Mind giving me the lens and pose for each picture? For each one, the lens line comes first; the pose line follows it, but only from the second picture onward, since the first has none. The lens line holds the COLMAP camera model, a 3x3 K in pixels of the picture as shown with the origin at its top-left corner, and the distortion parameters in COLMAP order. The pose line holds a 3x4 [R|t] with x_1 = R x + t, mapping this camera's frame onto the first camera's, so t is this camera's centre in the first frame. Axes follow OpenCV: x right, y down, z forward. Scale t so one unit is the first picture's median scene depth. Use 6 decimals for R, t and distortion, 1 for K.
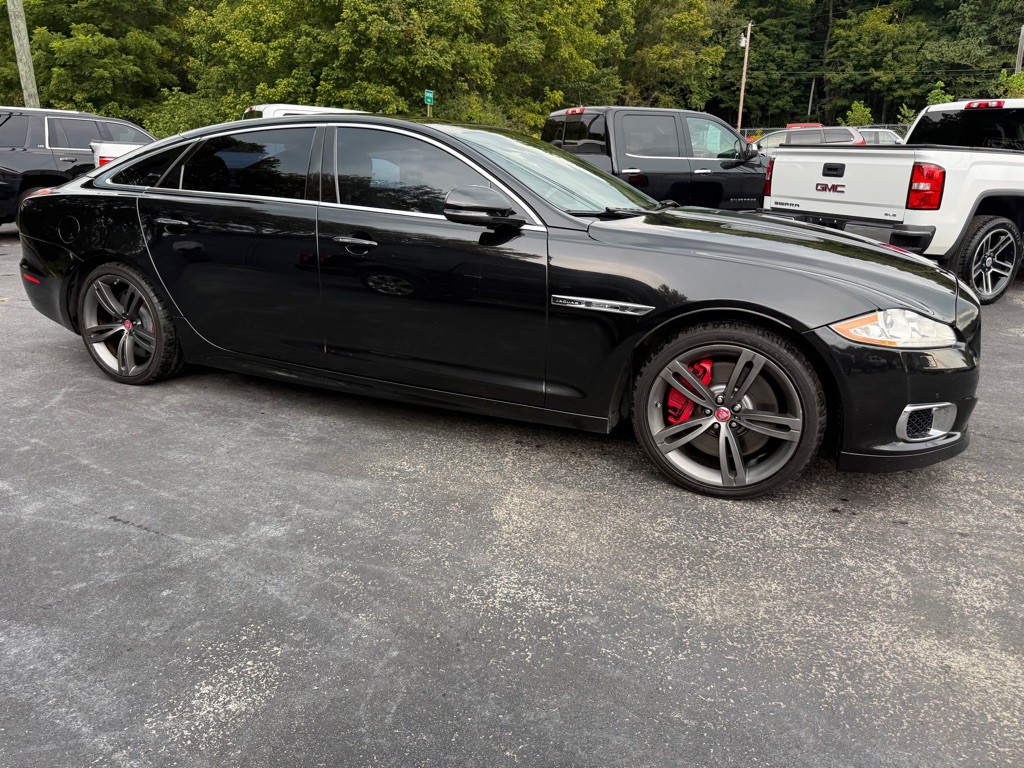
lens RADIAL K [[754.6, 0, 544.4], [0, 754.6, 385.1], [0, 0, 1]] dist [0.009930, -0.017242]
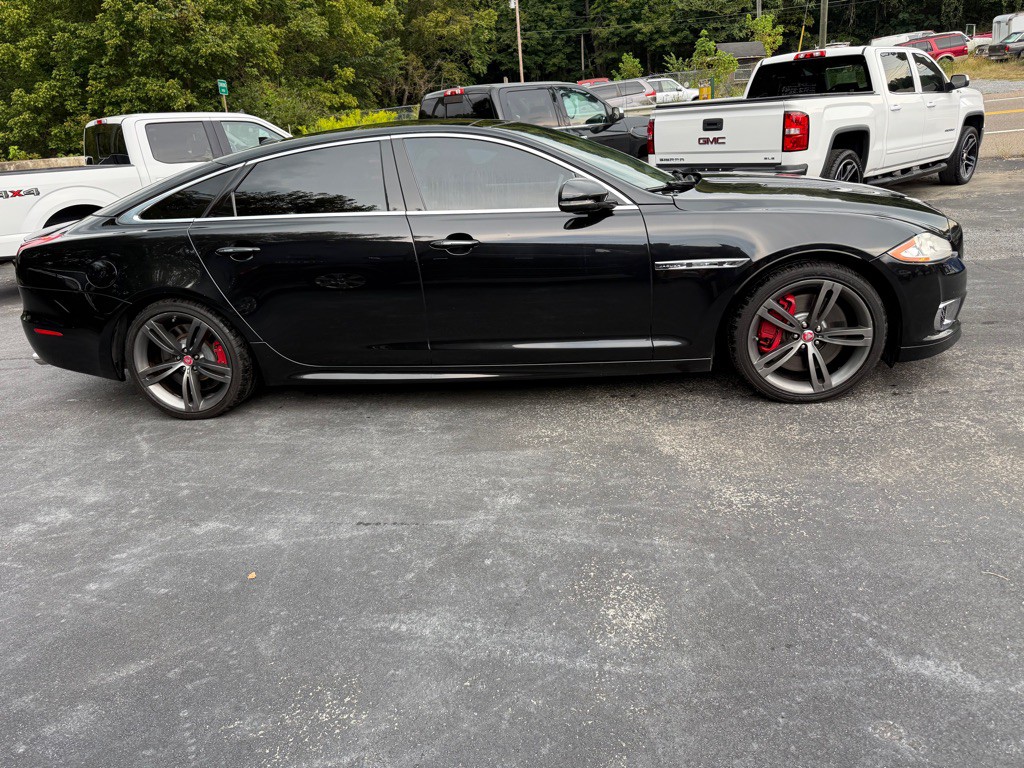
lens RADIAL K [[754.6, 0, 544.4], [0, 754.6, 385.1], [0, 0, 1]] dist [0.009930, -0.017242]
pose [[0.950912, -0.188447, 0.245467, -0.192398], [0.178431, 0.981957, 0.062633, -0.014477], [-0.252841, -0.015760, 0.967380, -0.039310]]
